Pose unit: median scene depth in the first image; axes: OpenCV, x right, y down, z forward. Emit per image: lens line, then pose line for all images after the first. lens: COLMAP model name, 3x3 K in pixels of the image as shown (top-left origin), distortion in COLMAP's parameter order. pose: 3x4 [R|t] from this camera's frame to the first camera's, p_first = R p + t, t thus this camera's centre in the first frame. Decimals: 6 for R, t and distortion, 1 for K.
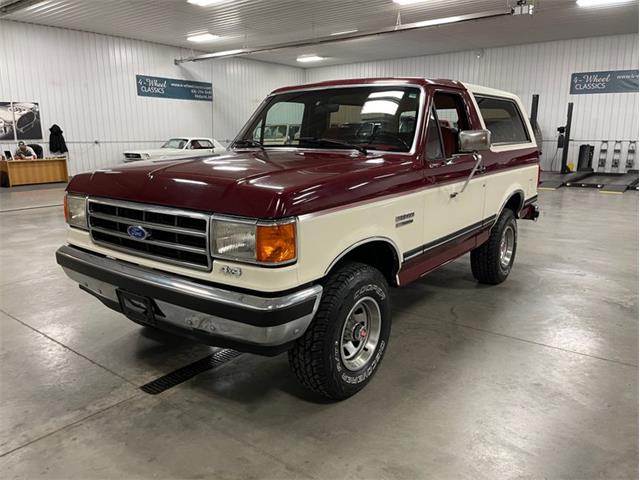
lens RADIAL K [[482.8, 0, 324.5], [0, 482.8, 241.9], [0, 0, 1]] dist [0.058404, -0.086692]
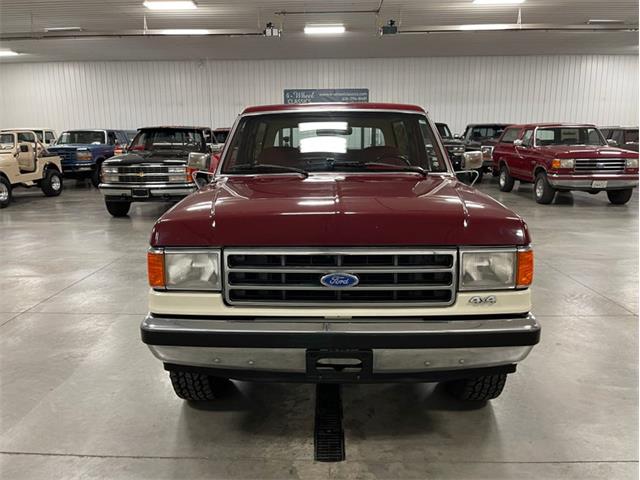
lens RADIAL K [[482.8, 0, 313.8], [0, 482.8, 239.9], [0, 0, 1]] dist [0.058404, -0.086692]
pose [[0.811912, -0.123318, 0.570606, -0.790158], [0.131575, 0.990940, 0.026942, -0.105637], [-0.568759, 0.053203, 0.820782, 0.265104]]
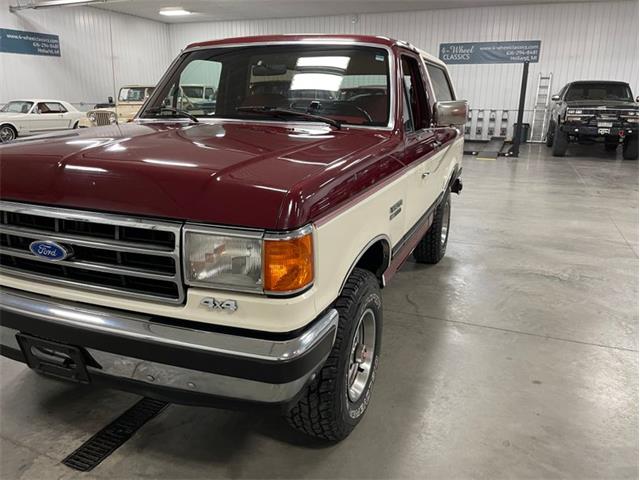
lens RADIAL K [[482.8, 0, 325.3], [0, 482.8, 240.2], [0, 0, 1]] dist [0.058404, -0.086692]
pose [[0.963557, -0.059364, 0.260831, -0.166764], [0.042442, 0.996641, 0.070042, -0.055626], [-0.264113, -0.056419, 0.962840, 0.222470]]
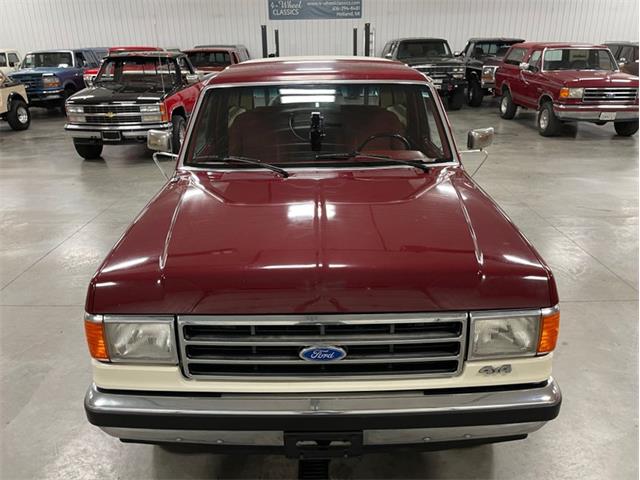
lens RADIAL K [[482.8, 0, 315.6], [0, 482.8, 244.8], [0, 0, 1]] dist [0.058404, -0.086692]
pose [[0.798786, -0.239974, 0.551683, -0.648475], [0.143233, 0.966492, 0.213020, -0.284514], [-0.584316, -0.091138, 0.806392, 0.386465]]
